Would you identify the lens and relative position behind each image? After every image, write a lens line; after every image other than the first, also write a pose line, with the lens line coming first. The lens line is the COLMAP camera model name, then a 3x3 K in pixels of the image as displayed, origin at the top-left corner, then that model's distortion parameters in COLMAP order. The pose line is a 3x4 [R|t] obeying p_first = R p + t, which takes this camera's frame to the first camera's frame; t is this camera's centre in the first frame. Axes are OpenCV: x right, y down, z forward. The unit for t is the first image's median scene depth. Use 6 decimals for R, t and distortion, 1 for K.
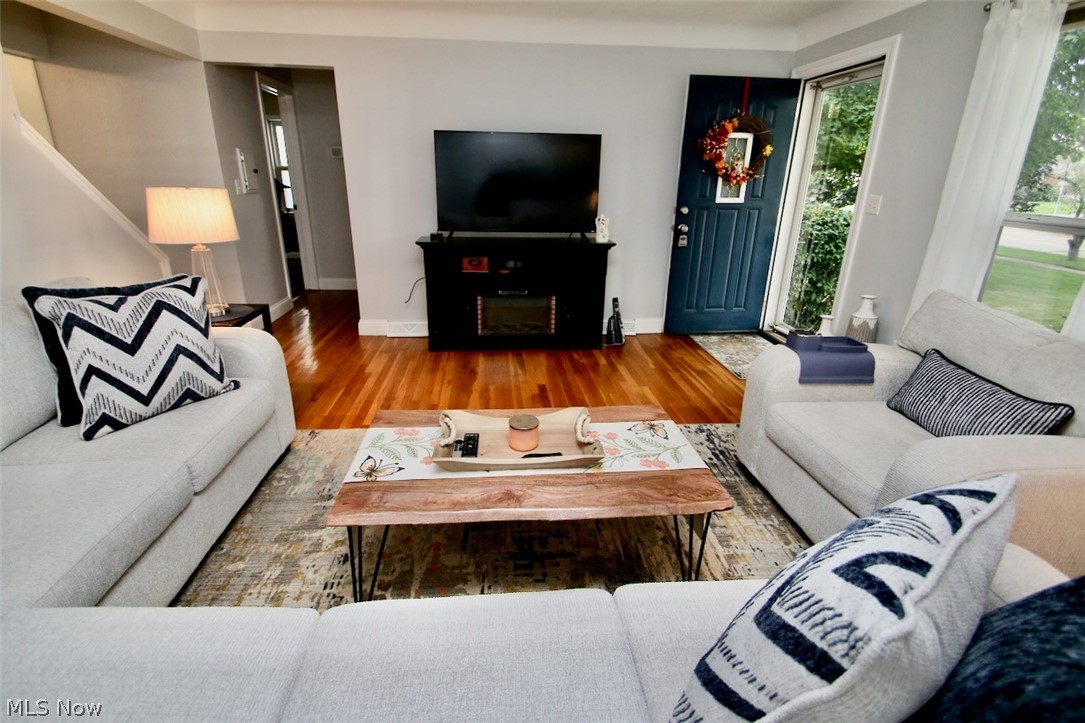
lens RADIAL K [[496.0, 0, 535.1], [0, 496.0, 352.0], [0, 0, 1]] dist [0.009066, -0.012427]
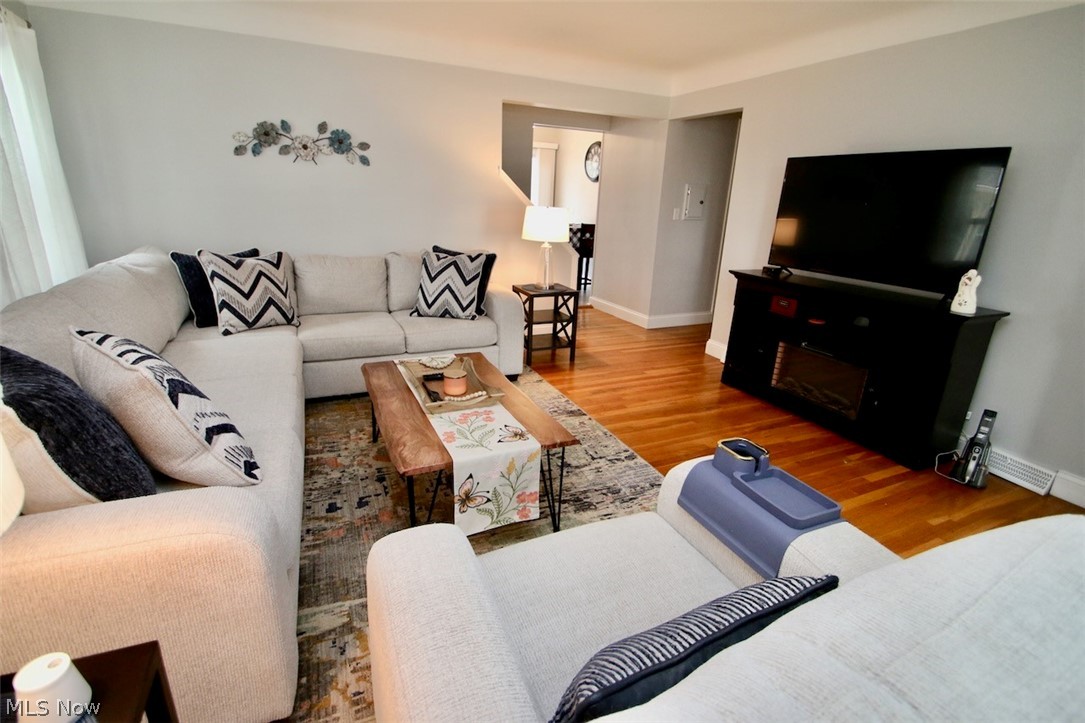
lens RADIAL K [[496.0, 0, 539.2], [0, 496.0, 354.2], [0, 0, 1]] dist [0.009066, -0.012427]
pose [[0.345111, 0.279720, -0.895910, 0.671064], [-0.345094, 0.925508, 0.156029, -0.105173], [0.872817, 0.255326, 0.415932, 0.346721]]
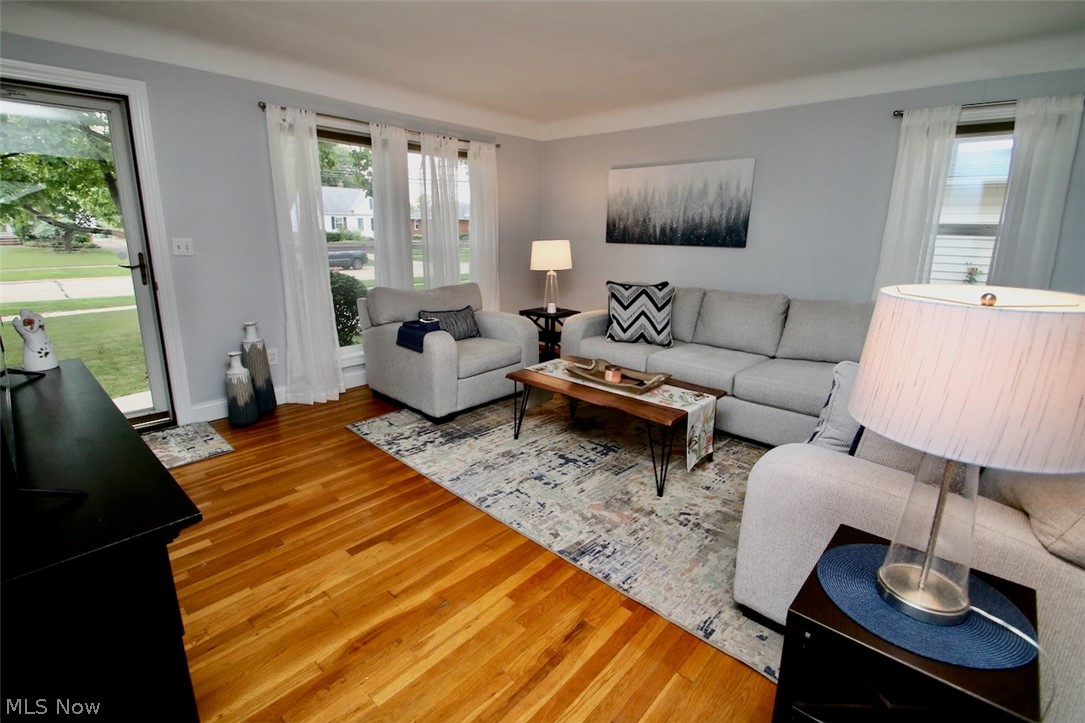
lens RADIAL K [[496.0, 0, 537.2], [0, 496.0, 357.5], [0, 0, 1]] dist [0.009066, -0.012427]
pose [[-0.674333, -0.211614, 0.707457, -0.586661], [0.223711, 0.854489, 0.468831, -0.420699], [-0.703725, 0.474414, -0.528869, 1.146914]]
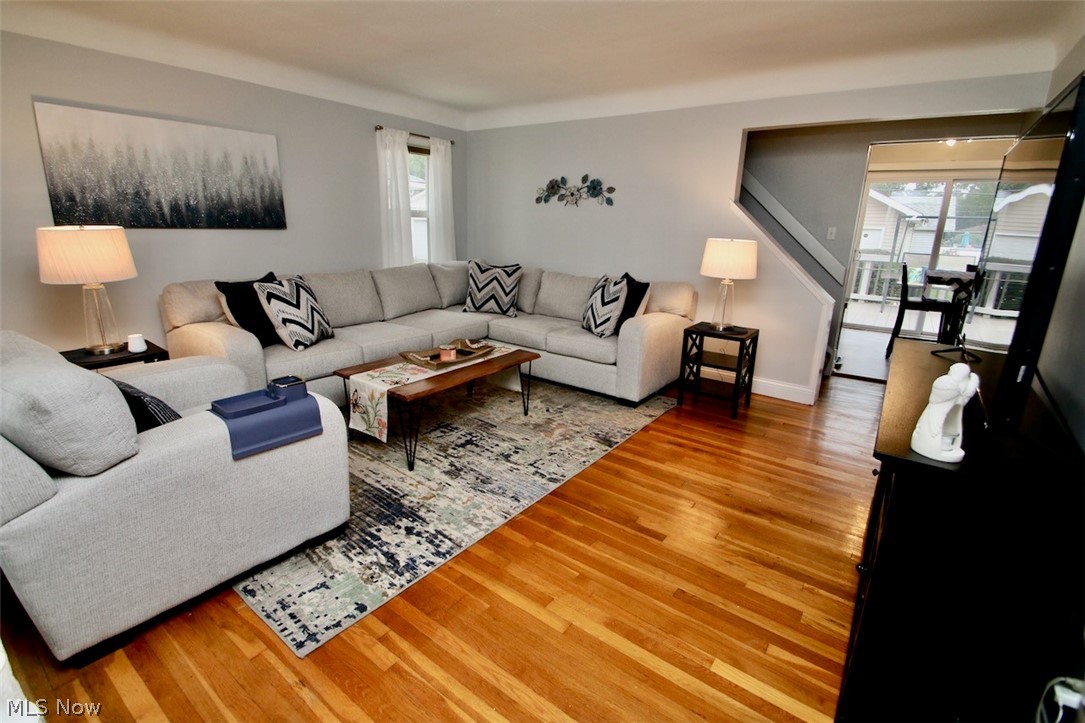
lens RADIAL K [[496.0, 0, 533.1], [0, 496.0, 355.3], [0, 0, 1]] dist [0.009066, -0.012427]
pose [[-0.662828, 0.157264, -0.732070, 0.616639], [-0.290377, 0.847195, 0.444907, -0.410738], [0.690174, 0.507473, -0.515879, 1.198925]]
